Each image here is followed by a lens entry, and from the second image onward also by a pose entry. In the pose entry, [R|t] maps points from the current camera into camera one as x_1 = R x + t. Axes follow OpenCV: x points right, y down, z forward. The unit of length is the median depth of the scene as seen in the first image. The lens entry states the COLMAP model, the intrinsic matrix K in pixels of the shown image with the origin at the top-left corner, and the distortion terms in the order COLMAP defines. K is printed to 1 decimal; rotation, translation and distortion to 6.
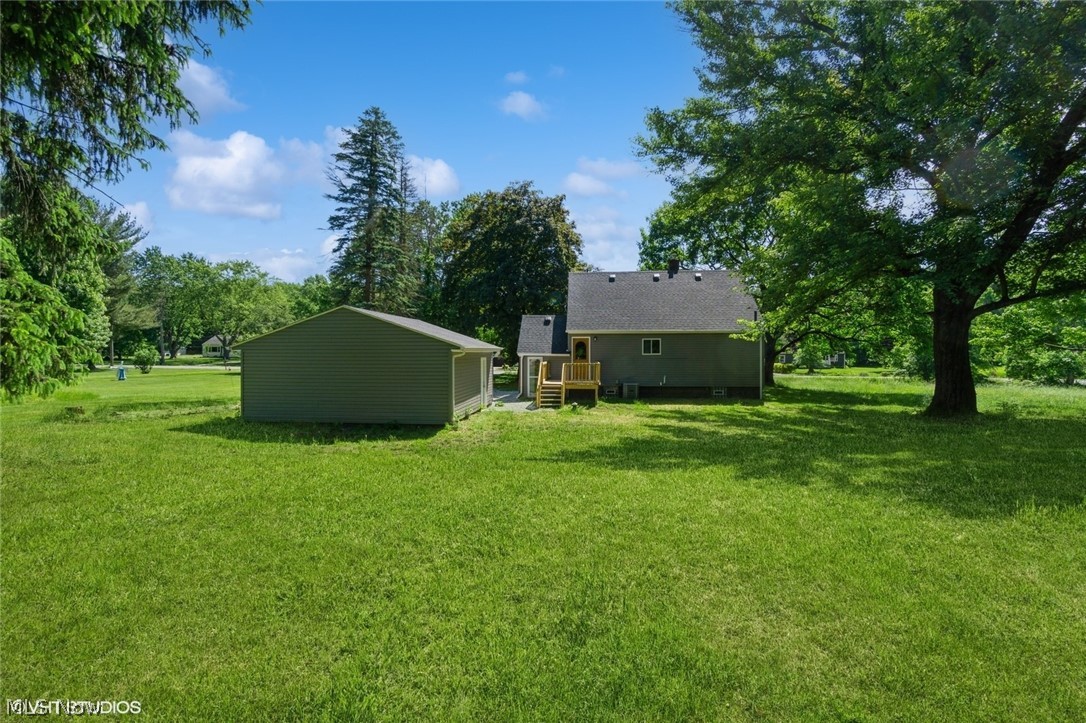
lens RADIAL K [[538.2, 0, 543.0], [0, 538.2, 307.5], [0, 0, 1]] dist [-0.002284, -0.000541]
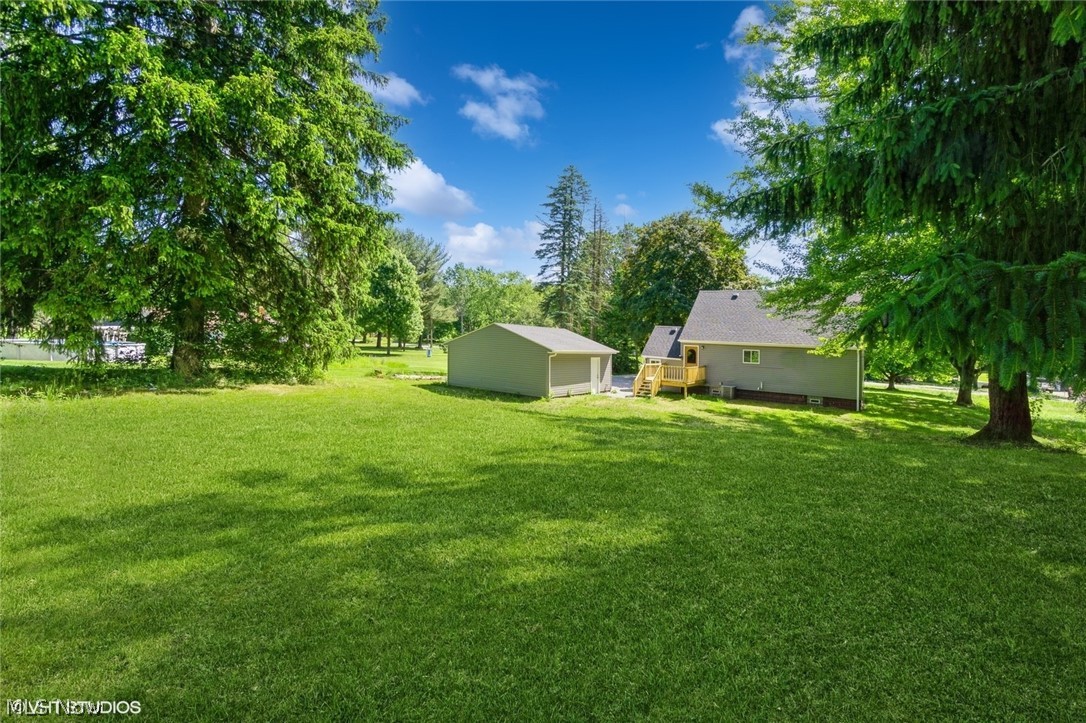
lens RADIAL K [[538.2, 0, 543.0], [0, 538.2, 307.5], [0, 0, 1]] dist [-0.002284, -0.000541]
pose [[0.865831, 0.015841, -0.500085, 0.323543], [-0.007528, 0.999798, 0.018637, -0.044897], [0.500279, -0.012371, 0.865776, -0.212880]]
